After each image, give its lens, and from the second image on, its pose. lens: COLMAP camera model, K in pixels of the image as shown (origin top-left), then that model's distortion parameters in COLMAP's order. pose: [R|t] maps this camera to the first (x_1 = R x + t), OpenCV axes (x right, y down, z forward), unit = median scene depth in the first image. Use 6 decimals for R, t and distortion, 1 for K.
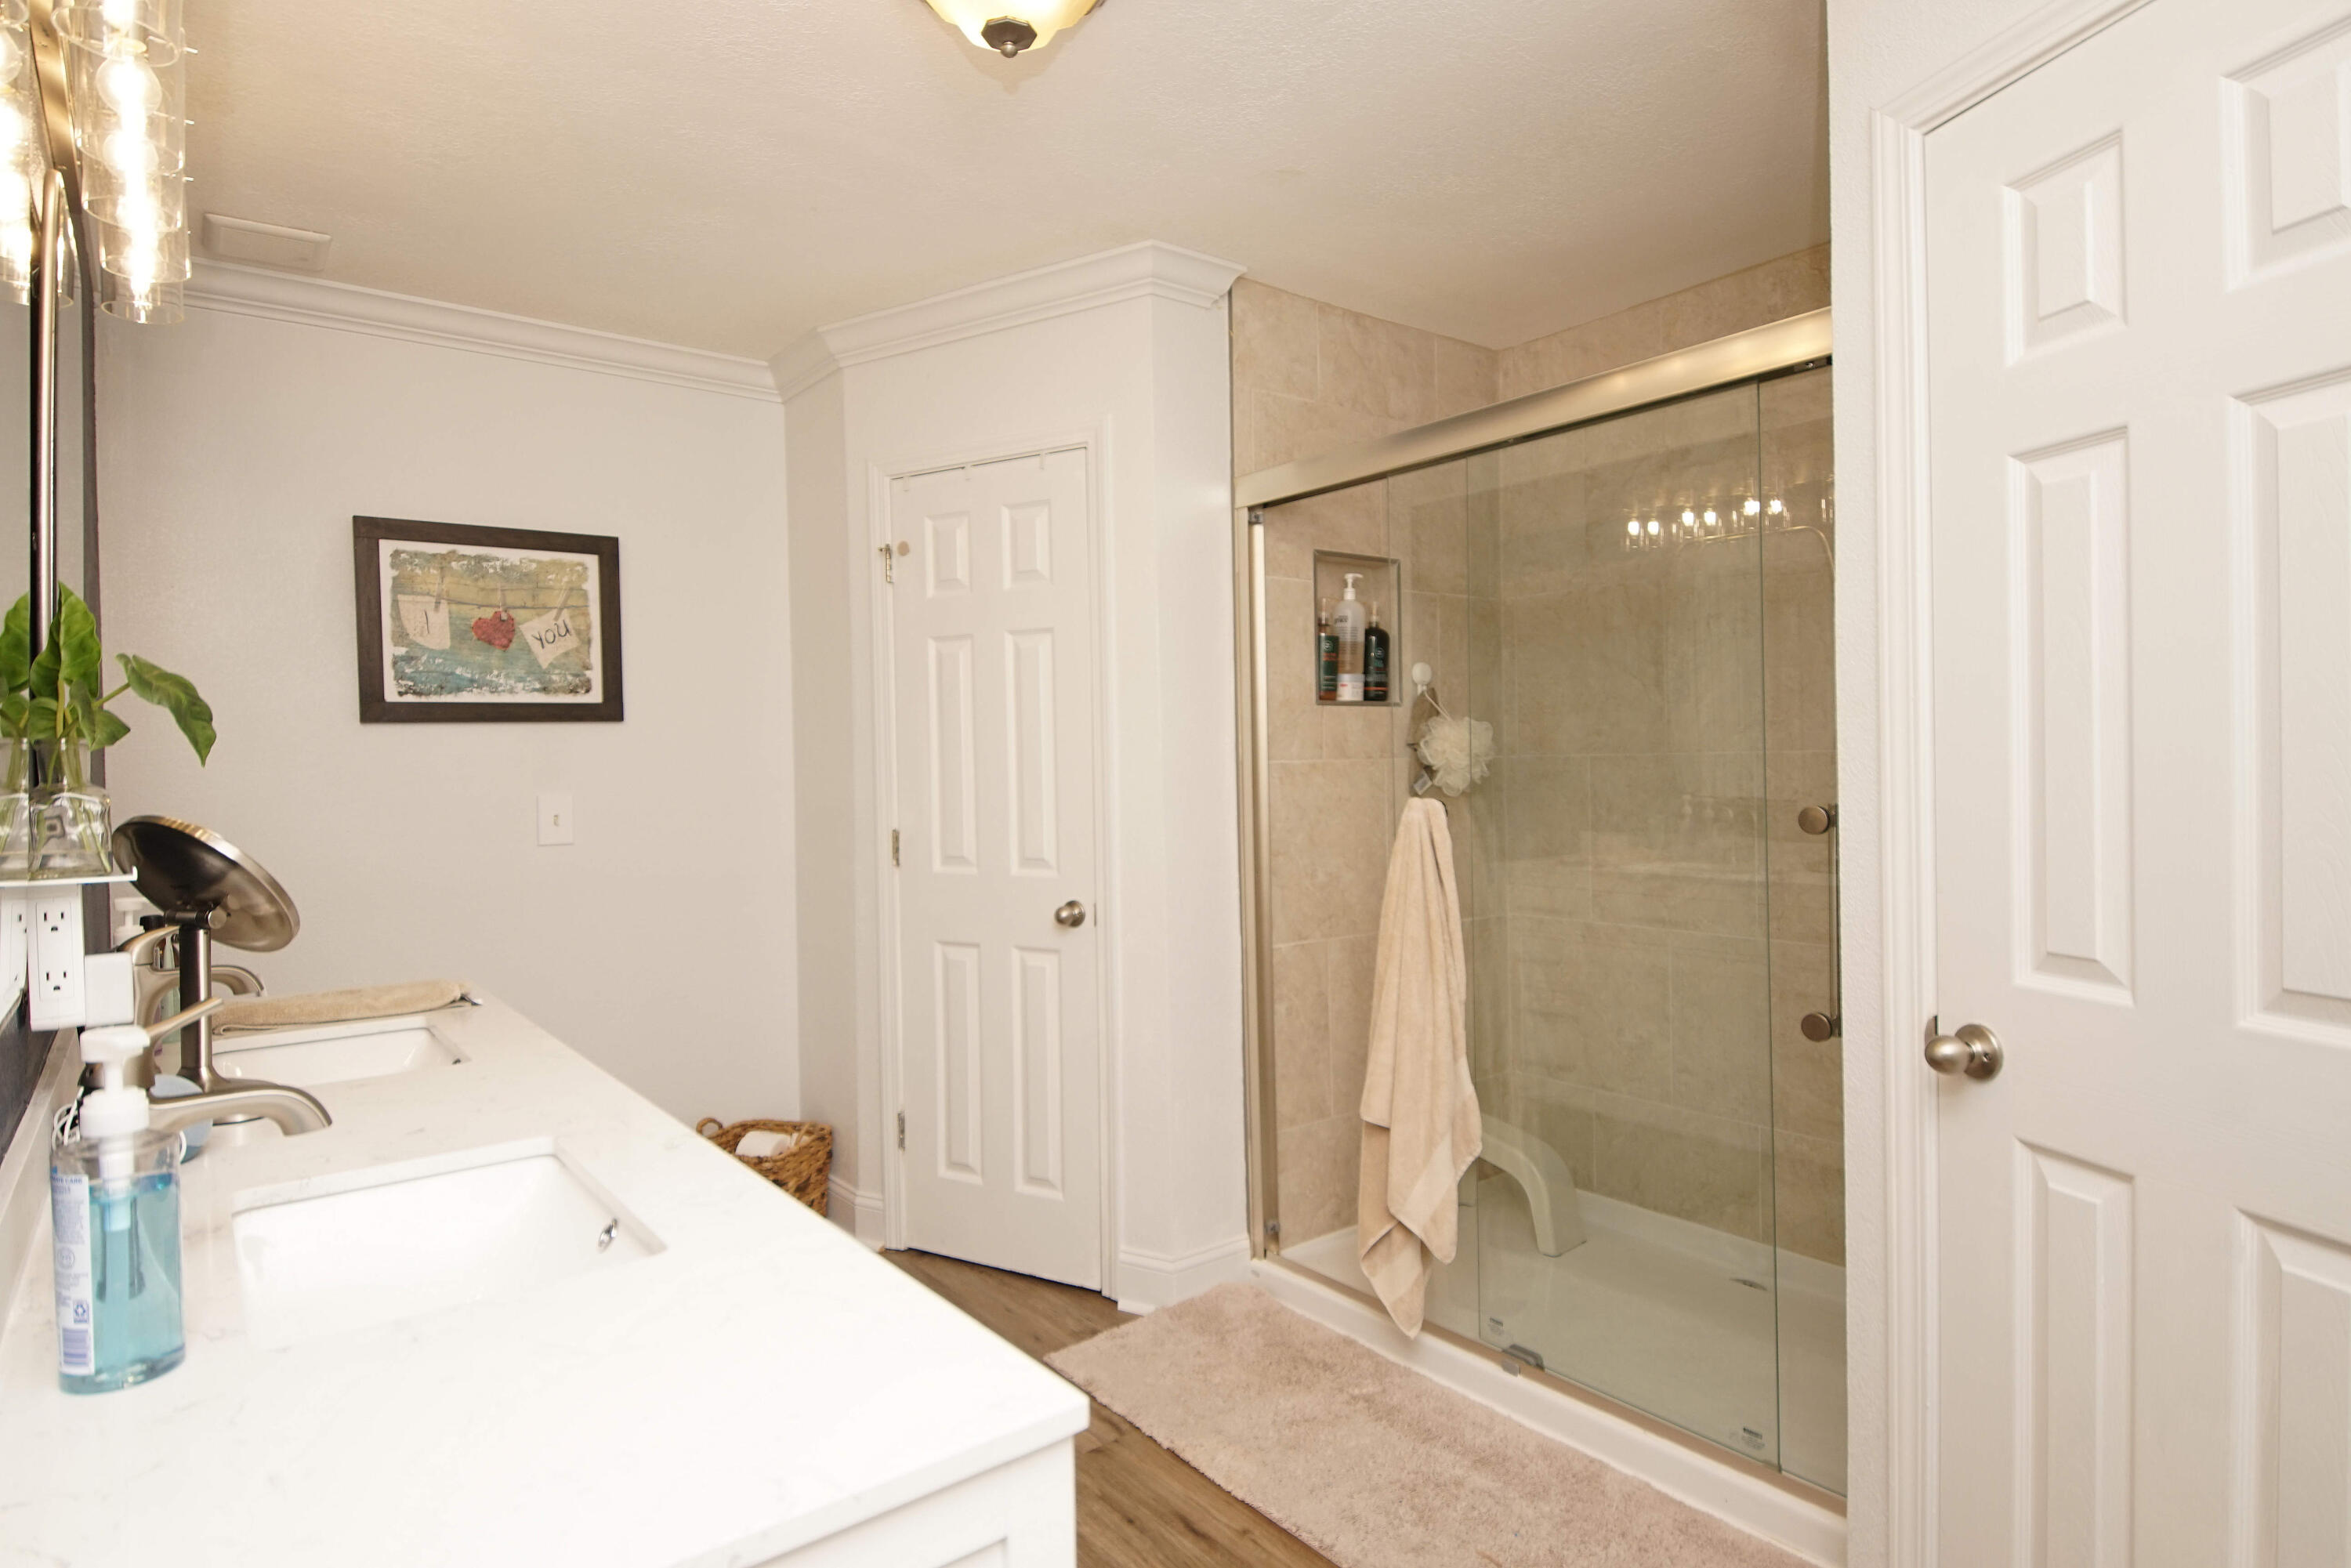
lens RADIAL K [[1265.3, 0, 1174.6], [0, 1265.3, 782.7], [0, 0, 1]] dist [0.026998, -0.027093]
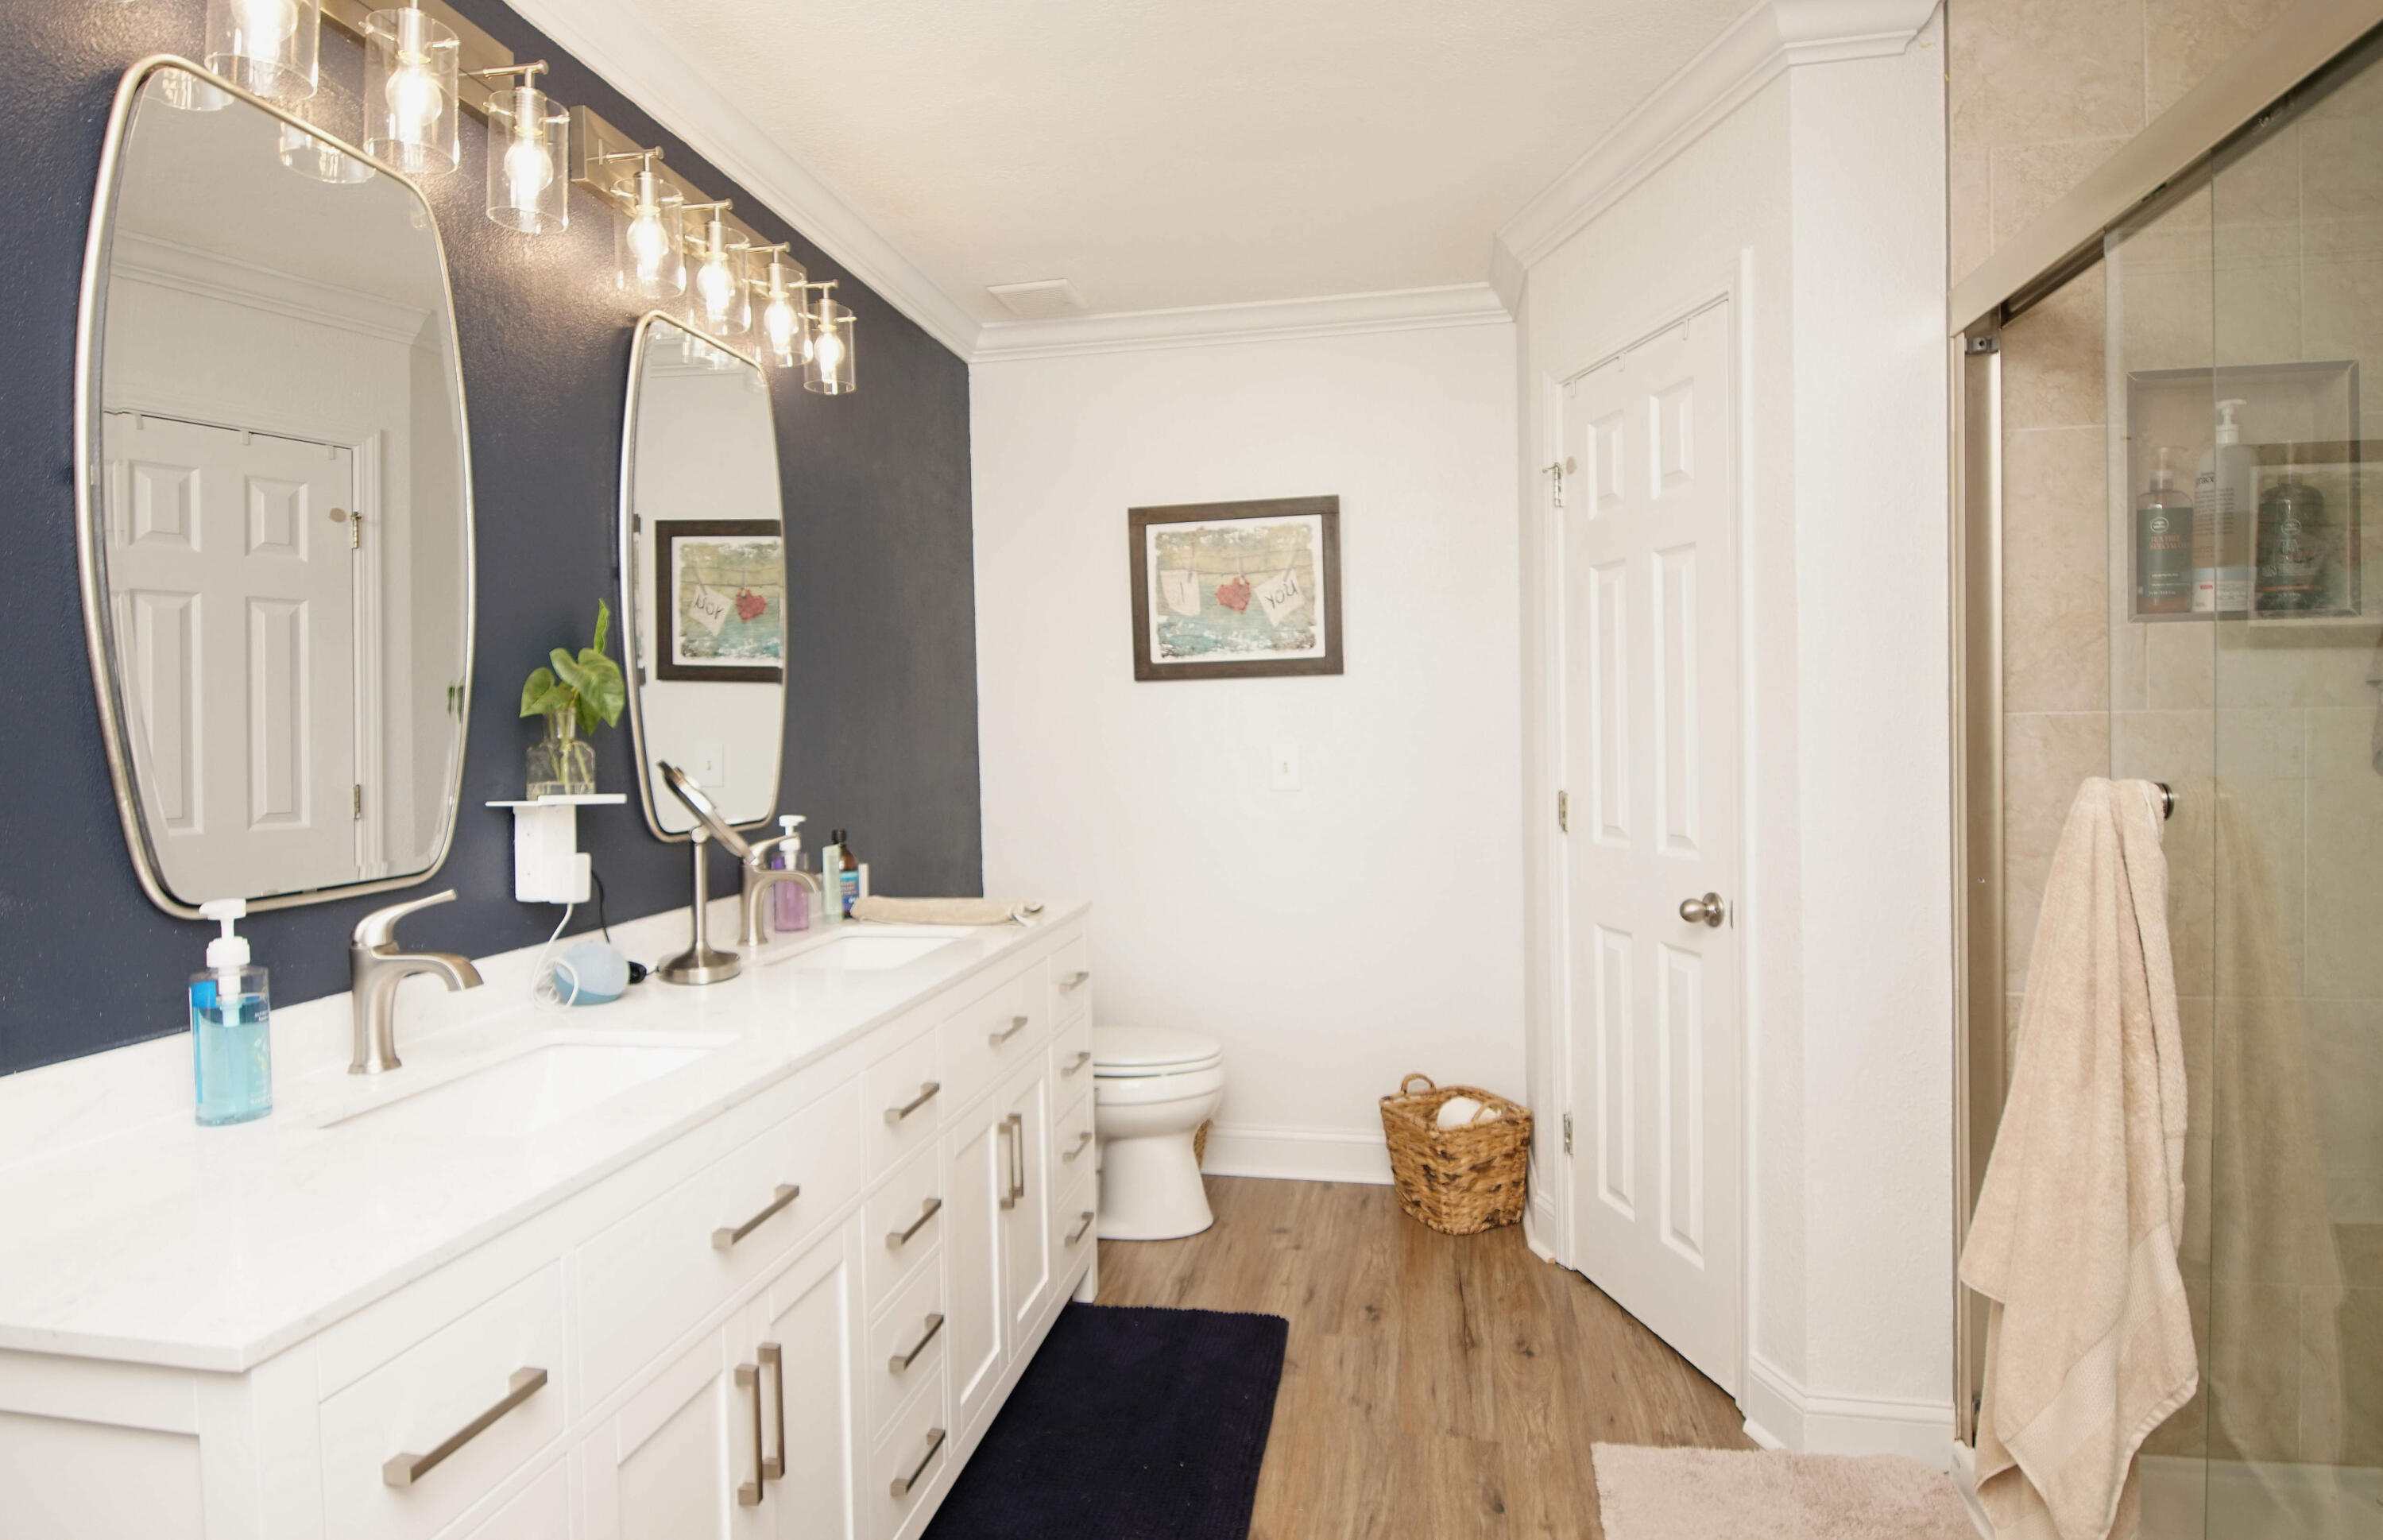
lens RADIAL K [[1313.0, 0, 1182.5], [0, 1313.0, 768.9], [0, 0, 1]] dist [0.006115, -0.009613]
pose [[0.649508, 0.031029, -0.759722, 0.307467], [-0.006590, 0.999359, 0.035182, -0.008699], [0.760326, -0.017844, 0.649296, 0.222478]]
